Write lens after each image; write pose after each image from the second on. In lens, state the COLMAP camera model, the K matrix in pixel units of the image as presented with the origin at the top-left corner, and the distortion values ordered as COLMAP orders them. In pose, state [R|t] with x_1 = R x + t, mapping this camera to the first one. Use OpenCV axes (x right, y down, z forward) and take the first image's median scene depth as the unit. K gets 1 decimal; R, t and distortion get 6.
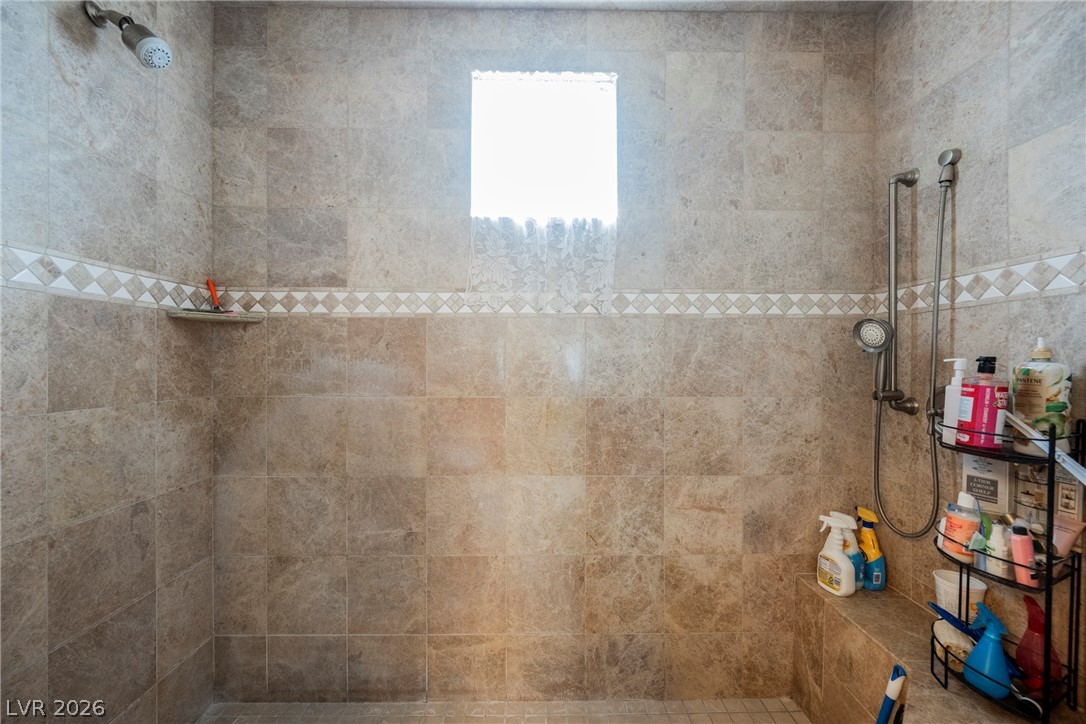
lens RADIAL K [[427.0, 0, 542.7], [0, 427.0, 359.8], [0, 0, 1]] dist [0.000730, -0.000764]
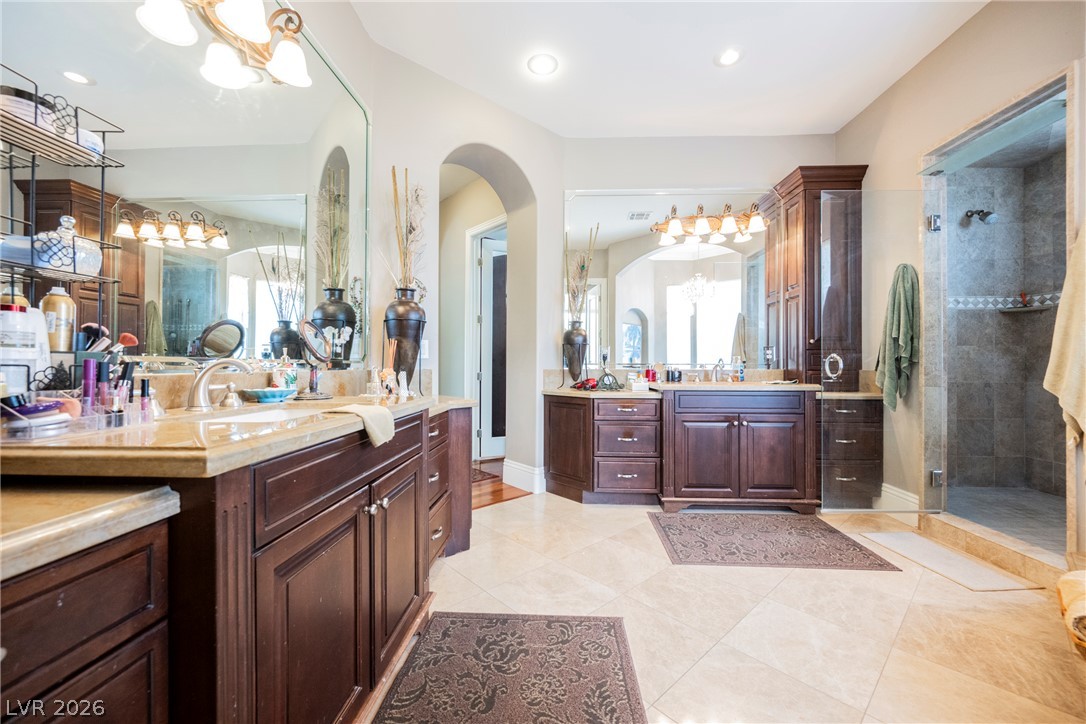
lens RADIAL K [[427.0, 0, 546.0], [0, 427.0, 366.6], [0, 0, 1]] dist [0.000730, -0.000764]
pose [[-0.040798, -0.000552, -0.999167, 1.485286], [0.000015, 1.000000, -0.000553, 0.189083], [0.999167, -0.000038, -0.040798, -1.334272]]
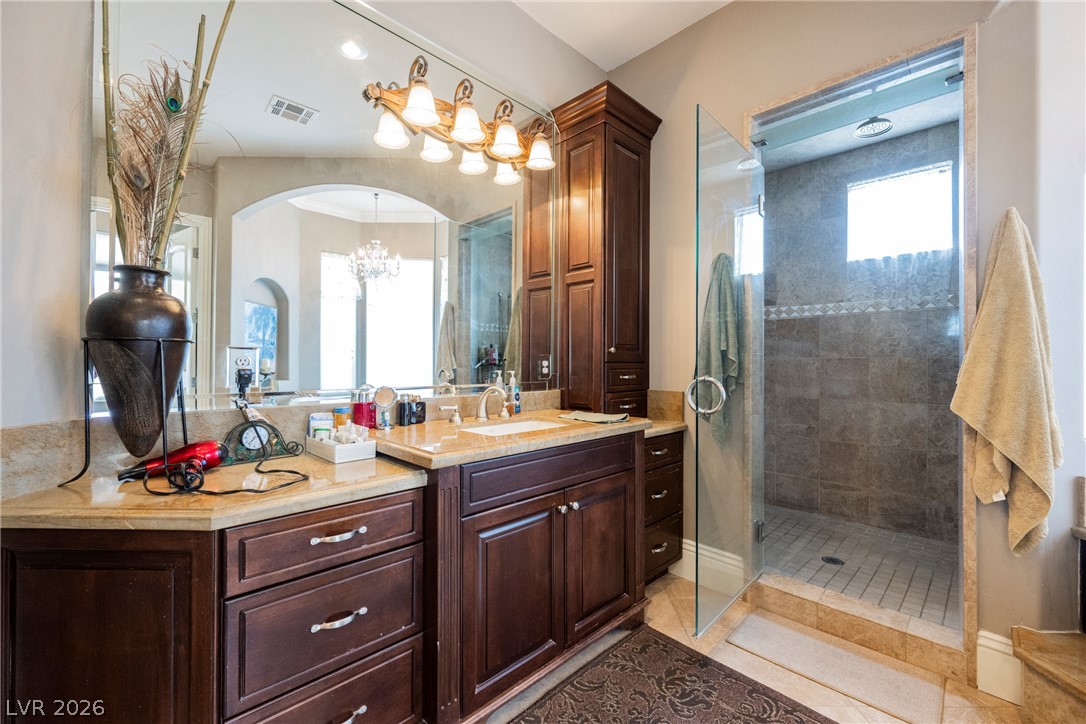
lens RADIAL K [[443.0, 0, 543.3], [0, 443.0, 361.5], [0, 0, 1]] dist [-0.005484, -0.000490]
pose [[0.700034, 0.001733, -0.714108, 0.283467], [-0.002703, 0.999996, -0.000223, 0.107287], [0.714105, 0.002086, 0.700036, -1.306592]]
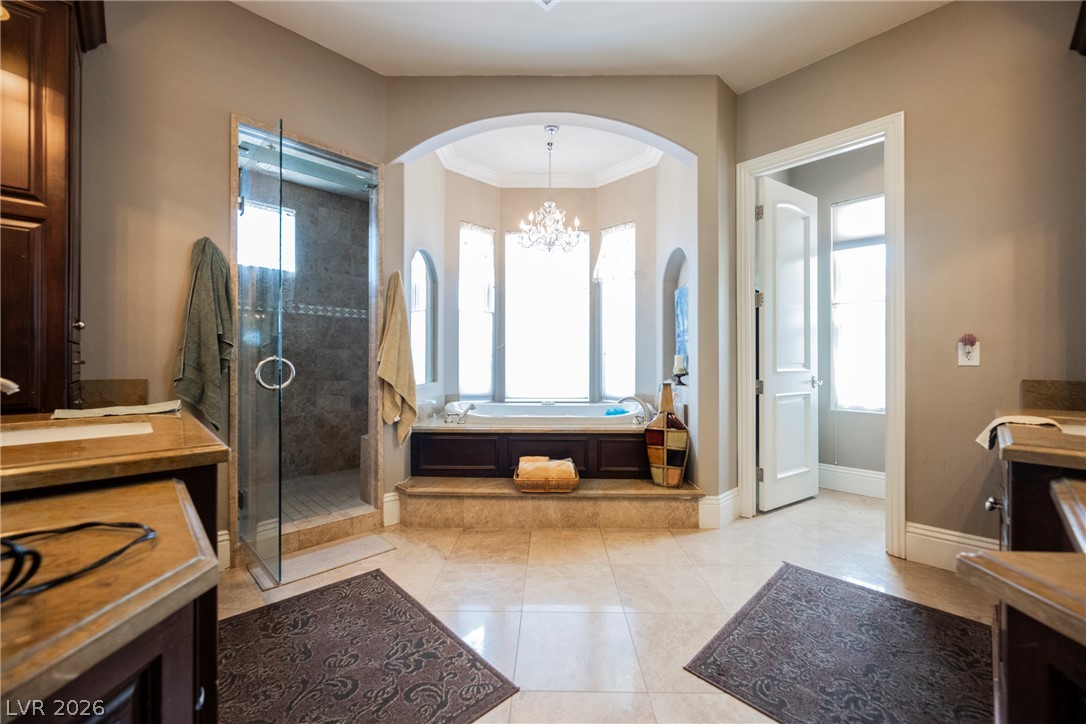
lens RADIAL K [[427.0, 0, 547.2], [0, 427.0, 360.7], [0, 0, 1]] dist [0.000730, -0.000764]
pose [[0.711775, 0.001646, 0.702405, -0.486837], [-0.002875, 0.999996, 0.000570, 0.150001], [-0.702401, -0.002425, 0.711777, -1.642062]]
